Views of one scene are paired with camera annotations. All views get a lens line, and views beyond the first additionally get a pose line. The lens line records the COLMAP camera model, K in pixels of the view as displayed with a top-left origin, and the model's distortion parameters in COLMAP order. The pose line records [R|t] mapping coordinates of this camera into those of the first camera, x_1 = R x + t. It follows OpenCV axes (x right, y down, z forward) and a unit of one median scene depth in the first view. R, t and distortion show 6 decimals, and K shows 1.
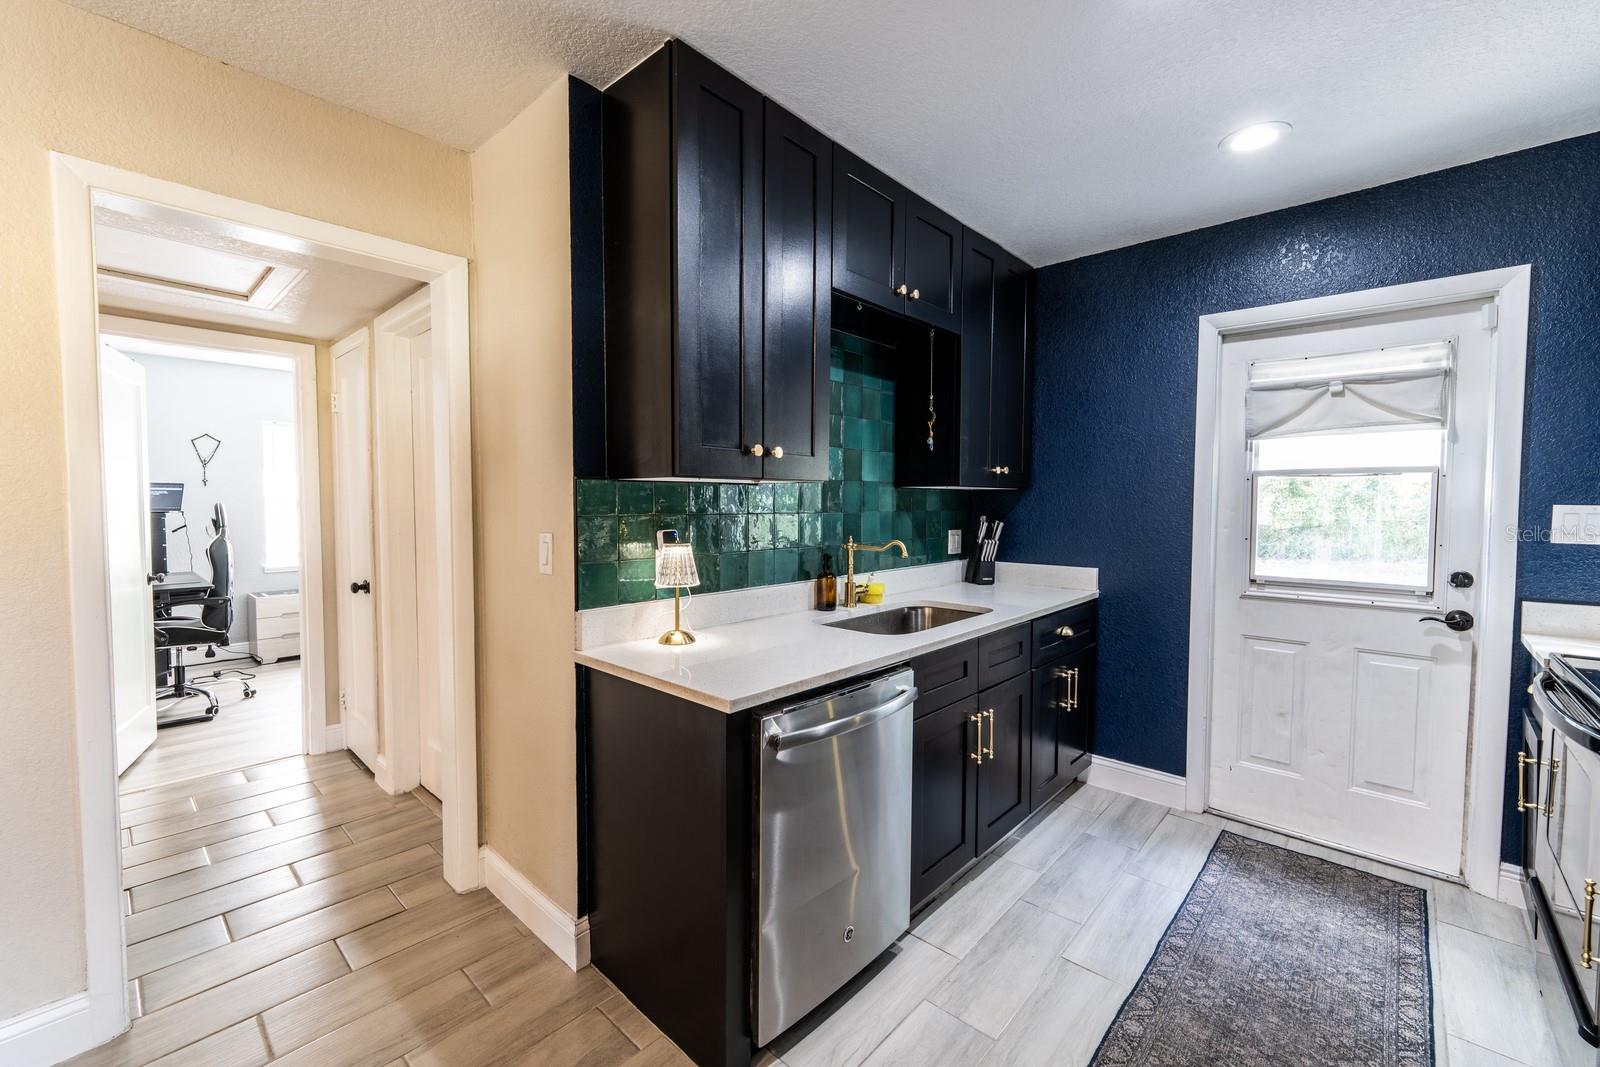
lens RADIAL K [[654.2, 0, 797.2], [0, 654.2, 526.2], [0, 0, 1]] dist [-0.000938, -0.000224]
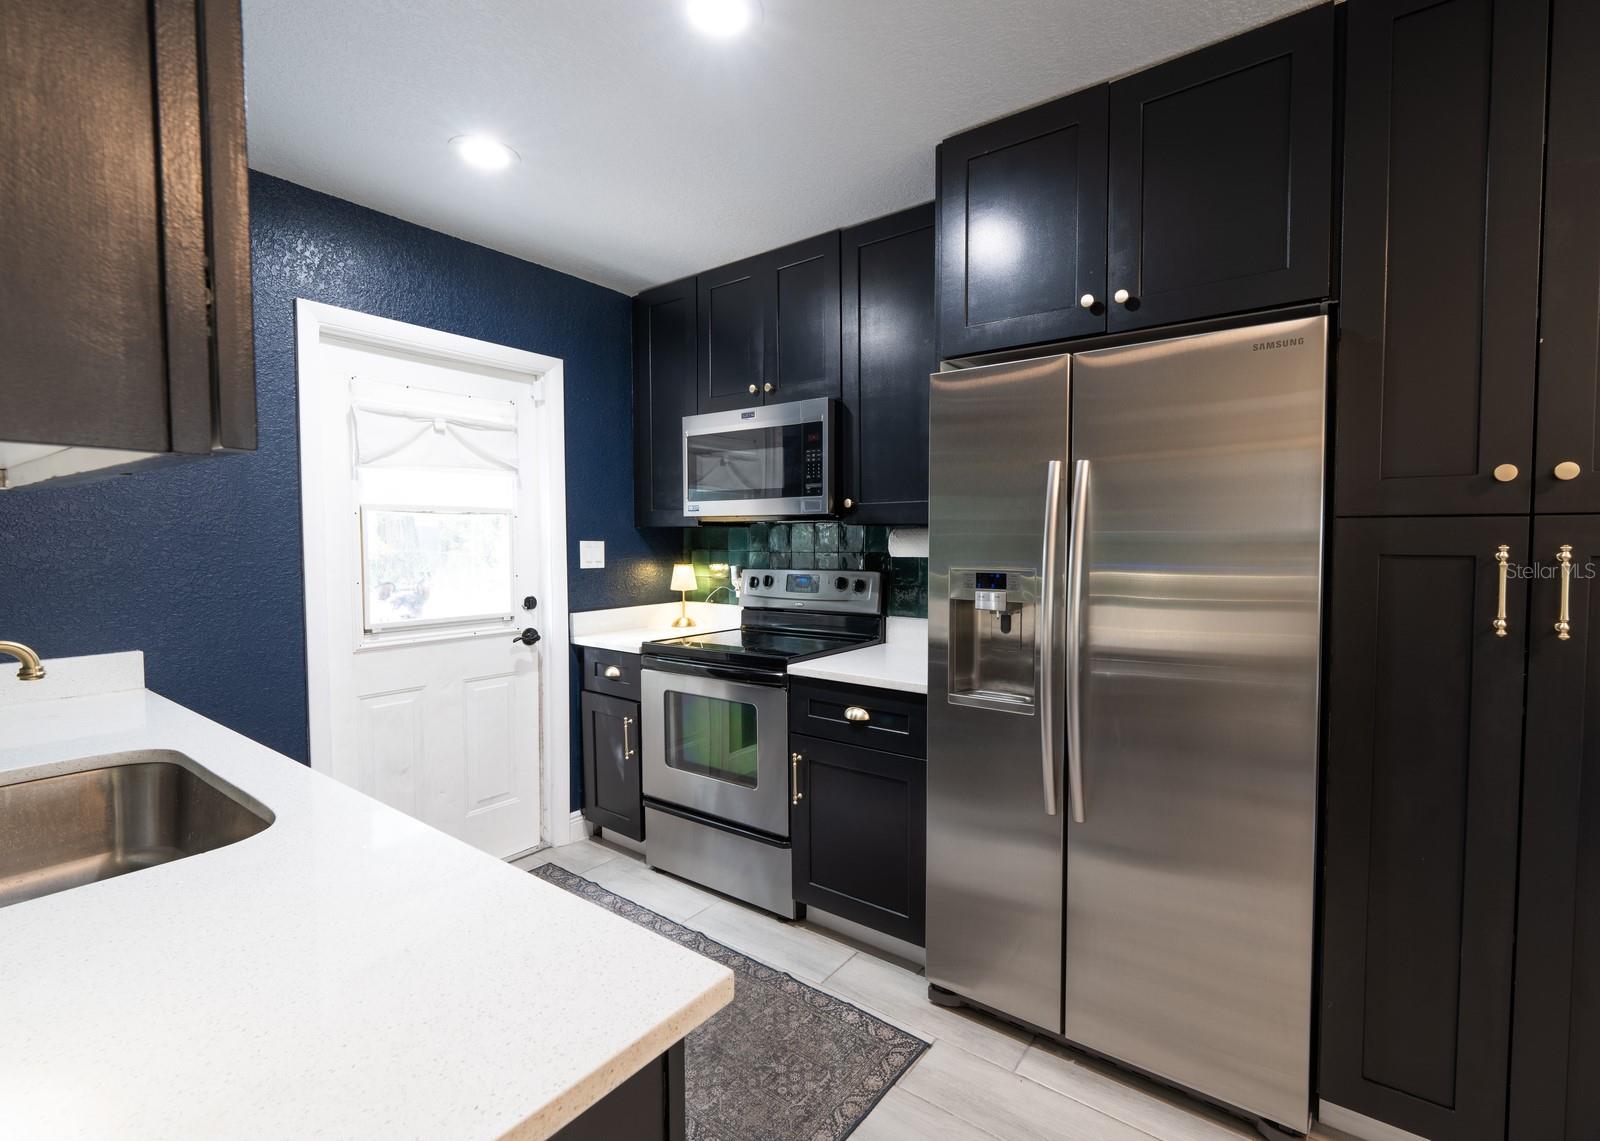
lens RADIAL K [[711.5, 0, 844.2], [0, 711.5, 568.9], [0, 0, 1]] dist [0.000951, 0.000049]
pose [[-0.133273, -0.041865, 0.990195, -0.366697], [0.041344, 0.998003, 0.047760, -0.020134], [-0.990217, 0.047304, -0.131276, 0.580795]]
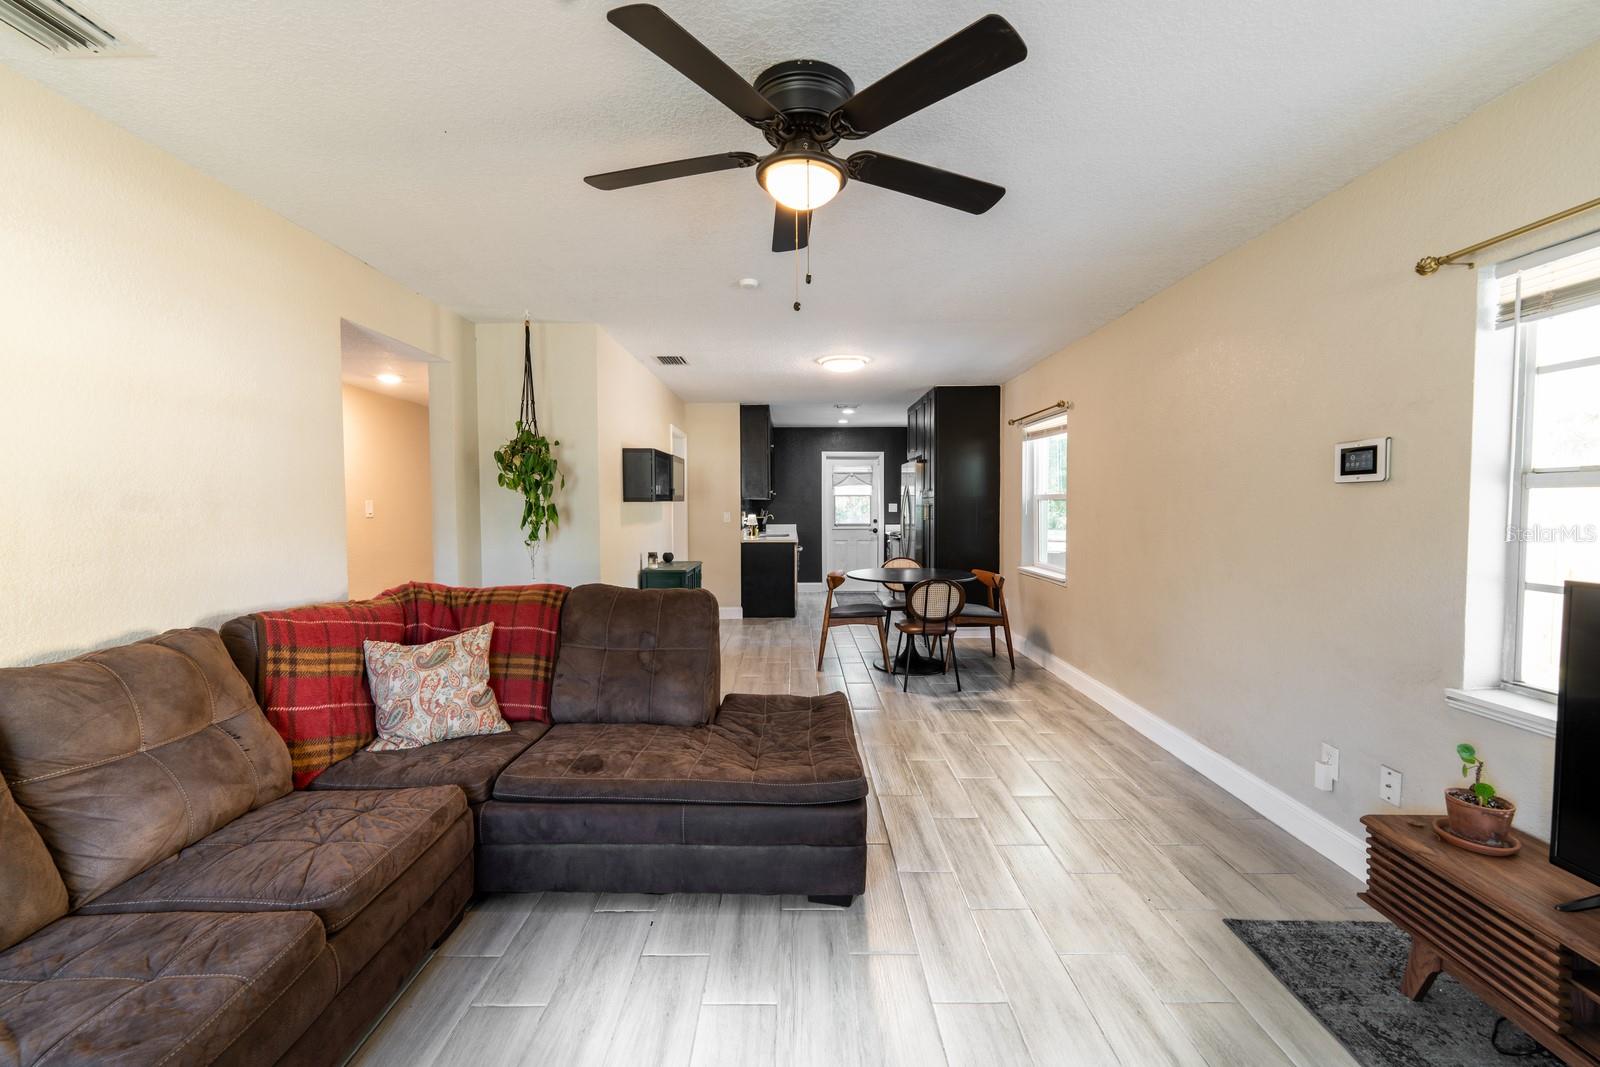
lens RADIAL K [[654.2, 0, 797.2], [0, 654.2, 526.2], [0, 0, 1]] dist [-0.000938, -0.000224]
pose [[0.738237, -0.033180, 0.673725, -2.246671], [0.033207, 0.999366, 0.012831, 0.042343], [-0.673724, 0.012900, 0.738870, -1.820422]]
